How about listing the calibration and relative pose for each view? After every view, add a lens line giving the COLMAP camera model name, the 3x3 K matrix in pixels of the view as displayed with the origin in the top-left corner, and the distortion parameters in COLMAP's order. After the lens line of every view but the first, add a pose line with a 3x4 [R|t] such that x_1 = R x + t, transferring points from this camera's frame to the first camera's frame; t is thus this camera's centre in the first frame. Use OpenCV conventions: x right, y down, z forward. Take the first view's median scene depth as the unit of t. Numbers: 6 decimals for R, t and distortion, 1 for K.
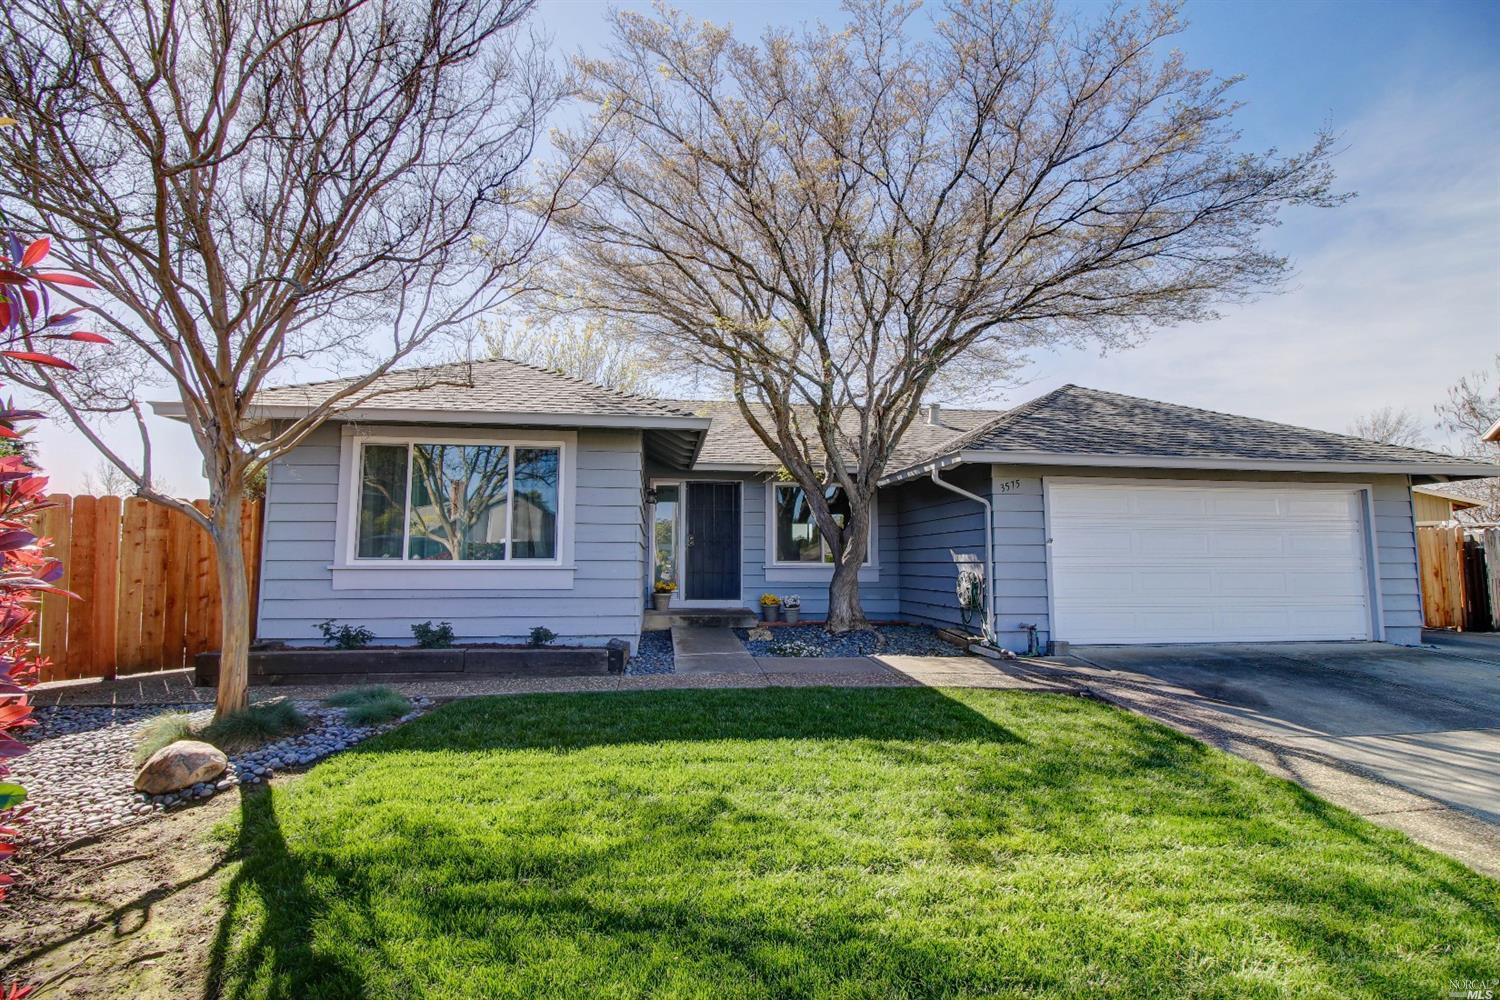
lens RADIAL K [[690.0, 0, 759.2], [0, 690.0, 499.6], [0, 0, 1]] dist [-0.003346, -0.009056]
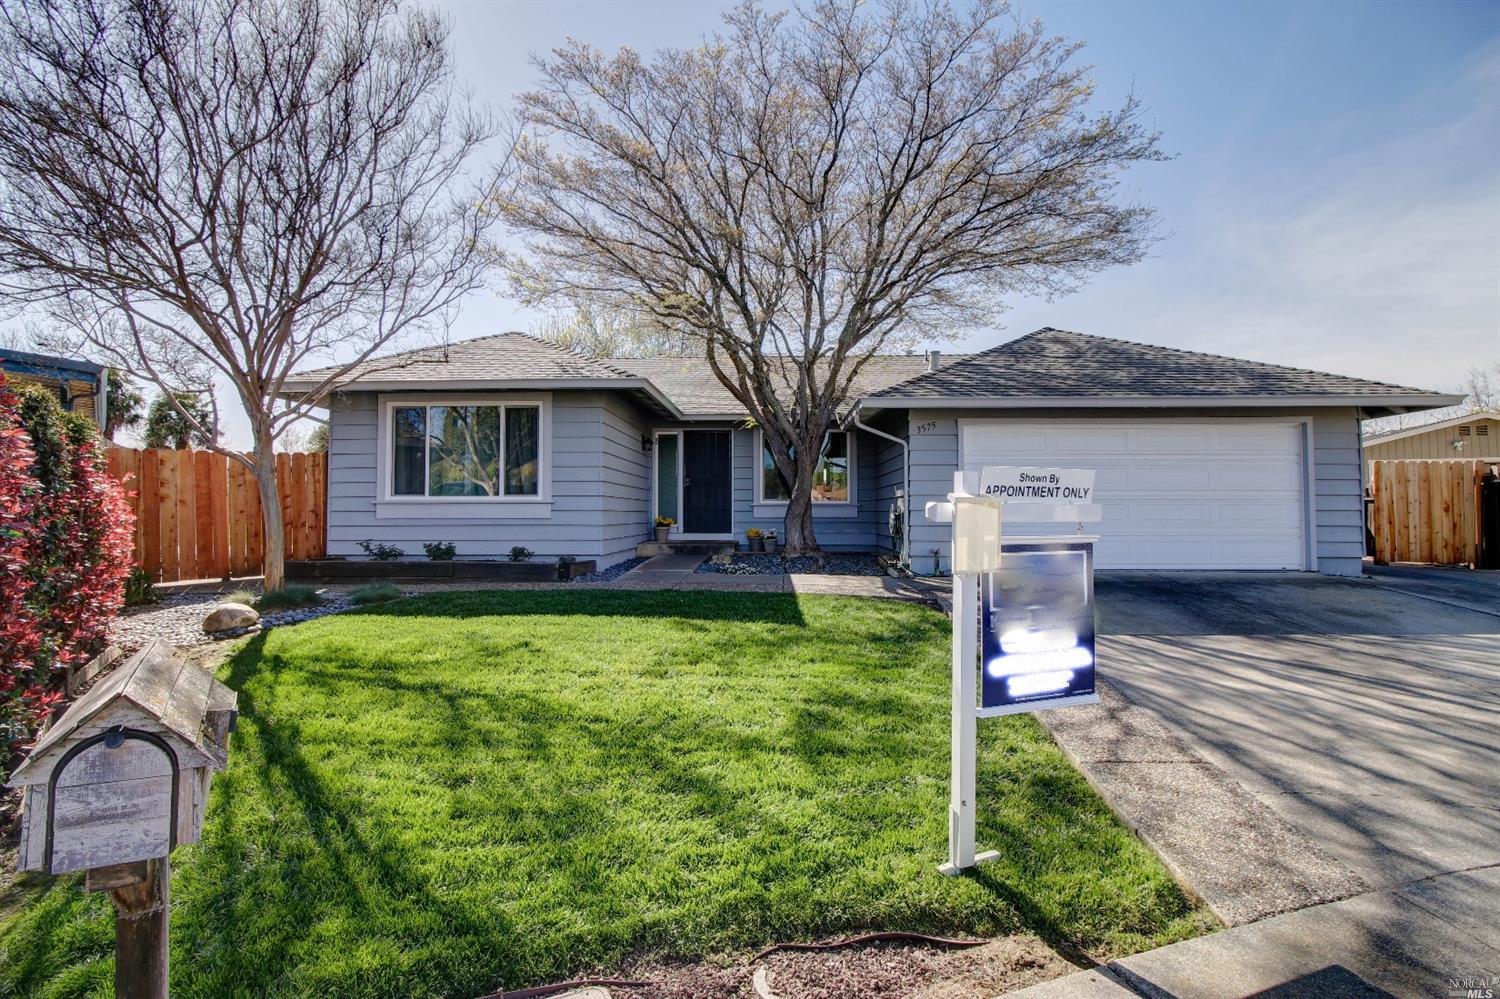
lens RADIAL K [[690.0, 0, 761.3], [0, 690.0, 497.9], [0, 0, 1]] dist [-0.003346, -0.009056]
pose [[0.984977, -0.007880, -0.172508, 0.322097], [0.020001, 0.997441, 0.068640, 0.012827], [0.171526, -0.071059, 0.982614, -0.167895]]
